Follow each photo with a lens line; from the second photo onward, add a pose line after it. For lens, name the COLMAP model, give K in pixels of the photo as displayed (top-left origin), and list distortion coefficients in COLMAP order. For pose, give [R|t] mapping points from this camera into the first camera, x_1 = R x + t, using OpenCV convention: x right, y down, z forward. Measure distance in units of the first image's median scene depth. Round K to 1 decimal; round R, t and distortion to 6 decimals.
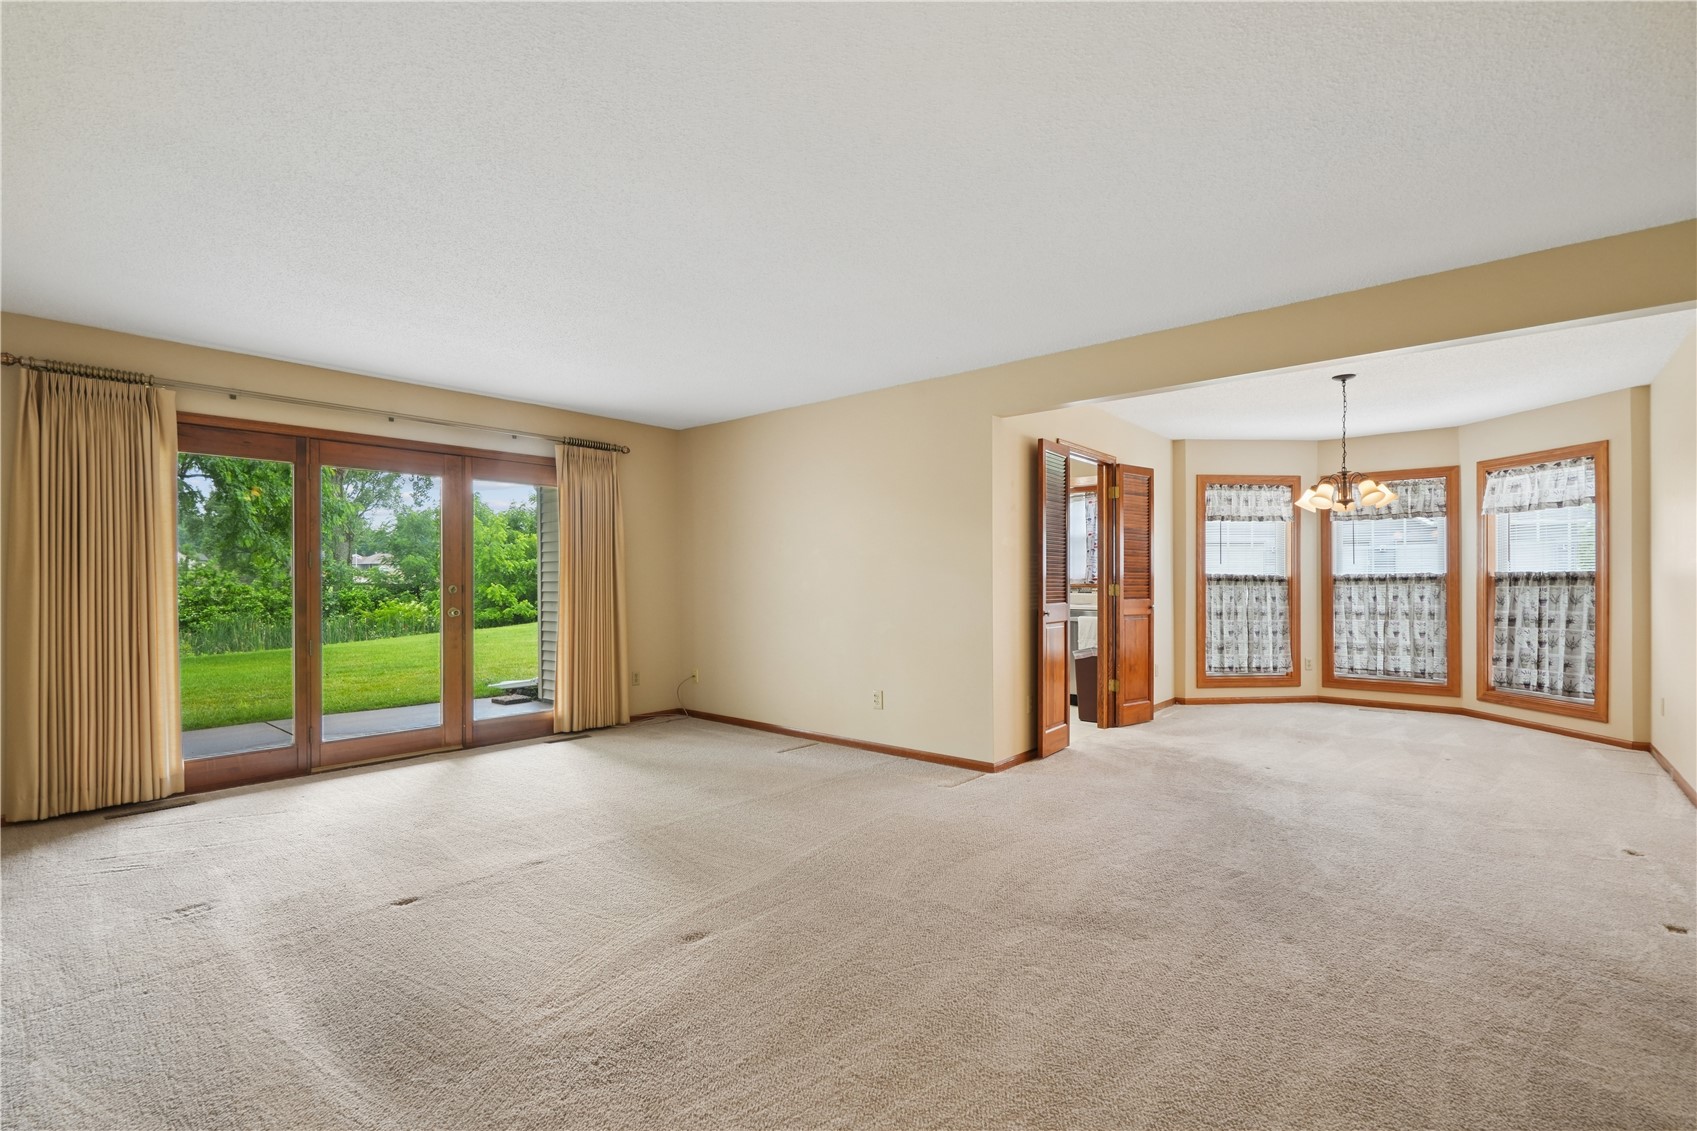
lens RADIAL K [[763.9, 0, 850.9], [0, 763.9, 572.9], [0, 0, 1]] dist [-0.002313, -0.000003]
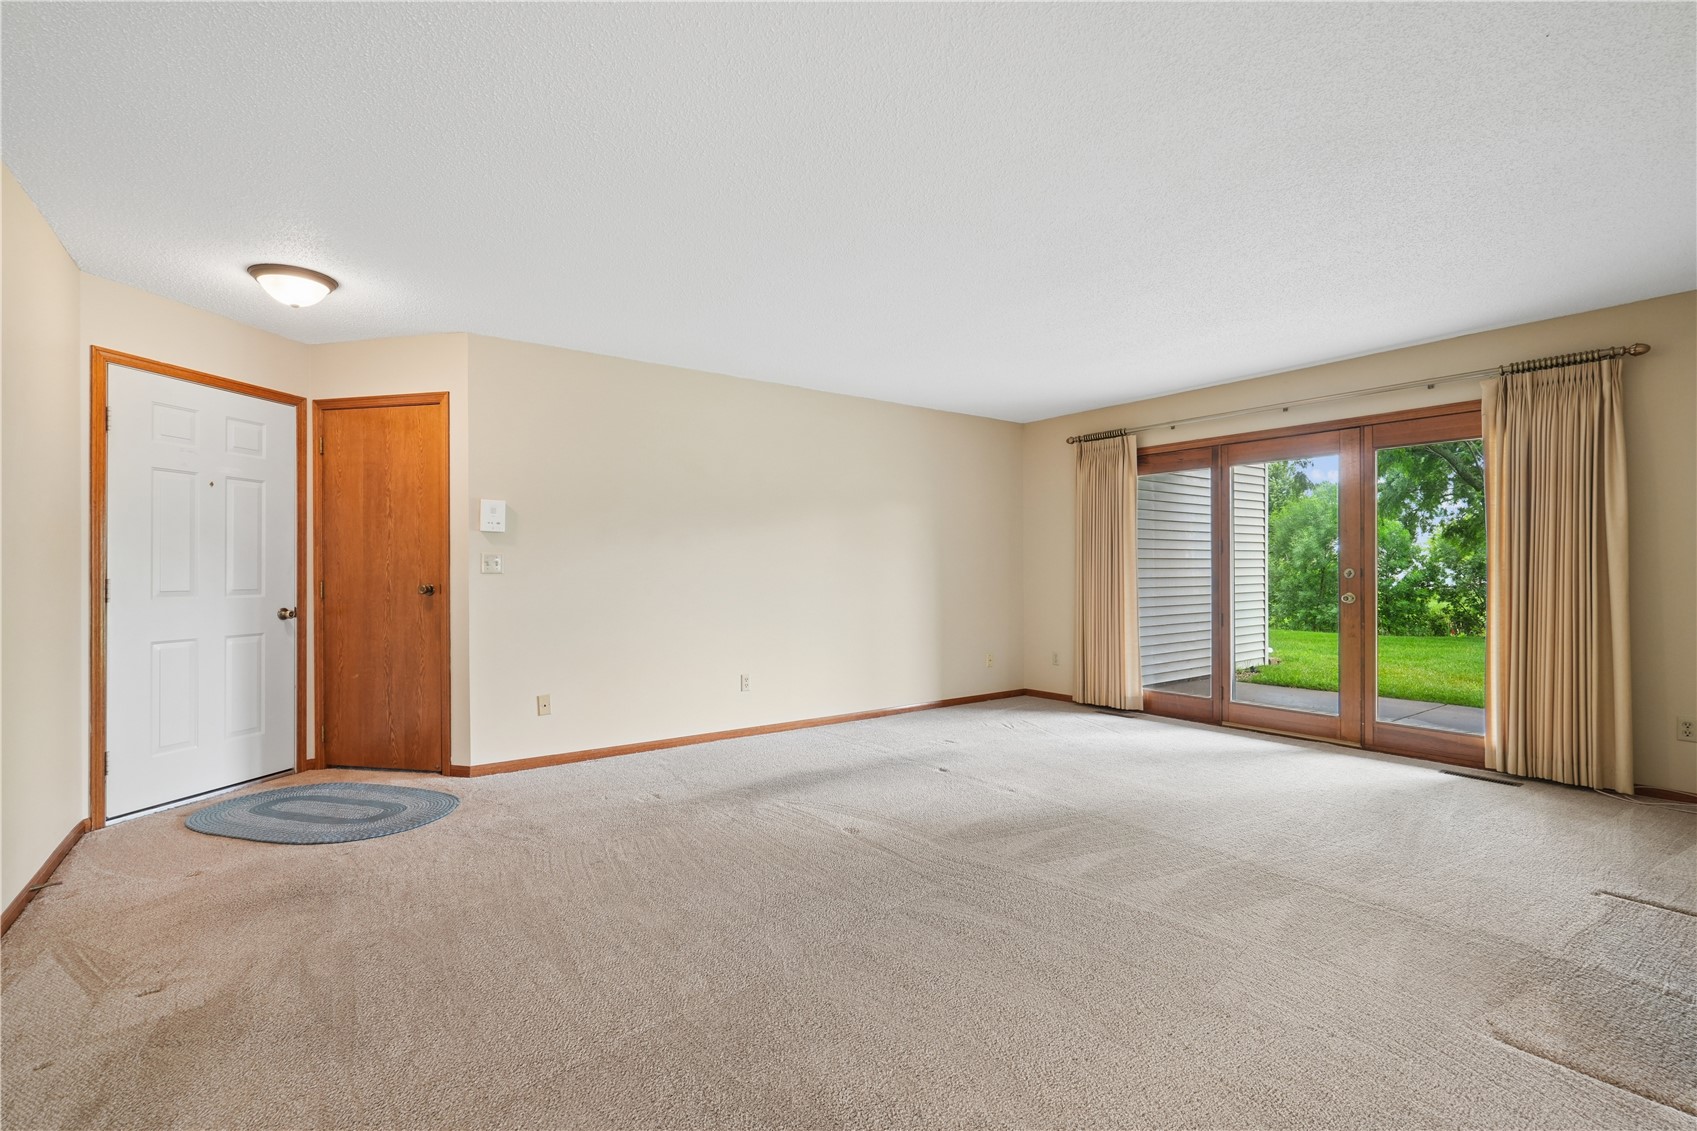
lens RADIAL K [[771.1, 0, 848.5], [0, 771.1, 565.5], [0, 0, 1]] dist [0.002026, 0.000474]
pose [[-0.215695, 0.001894, -0.976459, 0.597272], [0.013659, 0.999906, -0.001078, 0.005264], [0.976365, -0.013570, -0.215701, 0.685513]]
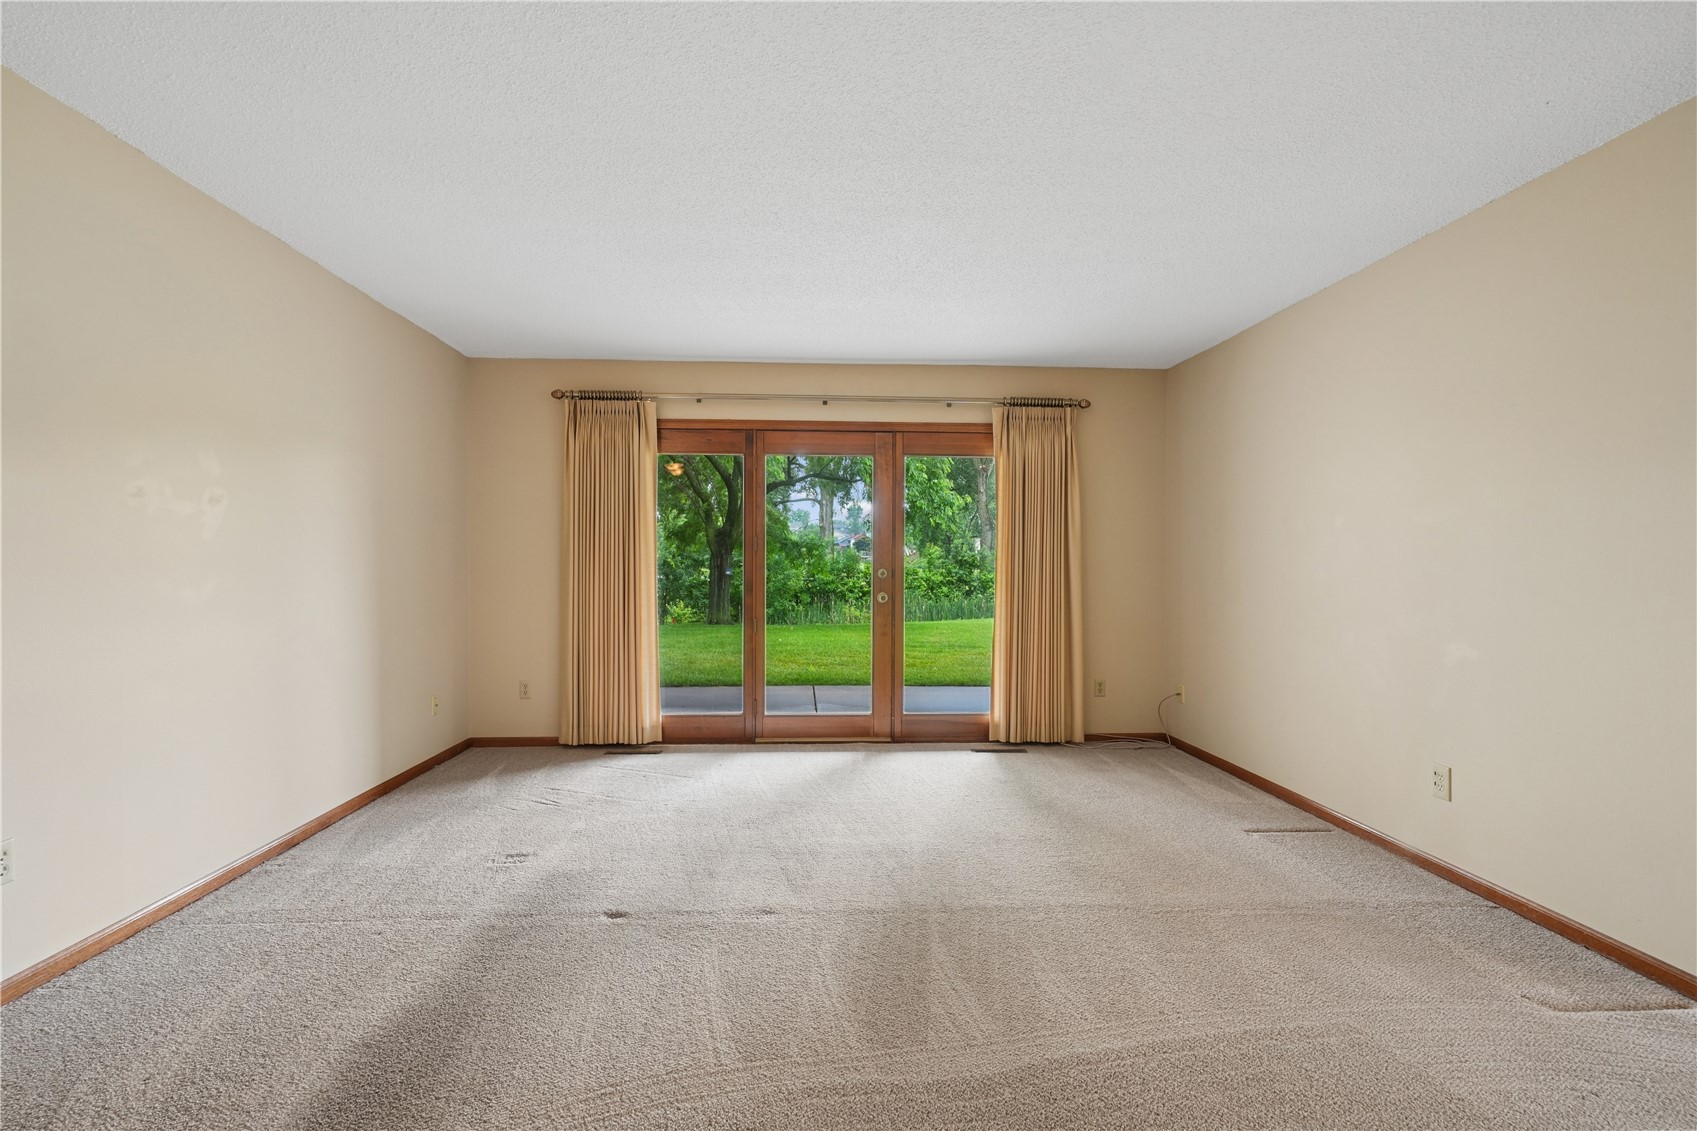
lens RADIAL K [[772.2, 0, 835.3], [0, 772.2, 567.6], [0, 0, 1]] dist [-0.003314, 0.000716]
pose [[0.689585, 0.009581, -0.724141, 0.153895], [-0.001020, 0.999924, 0.012259, 0.002989], [0.724204, -0.007715, 0.689543, 0.330178]]
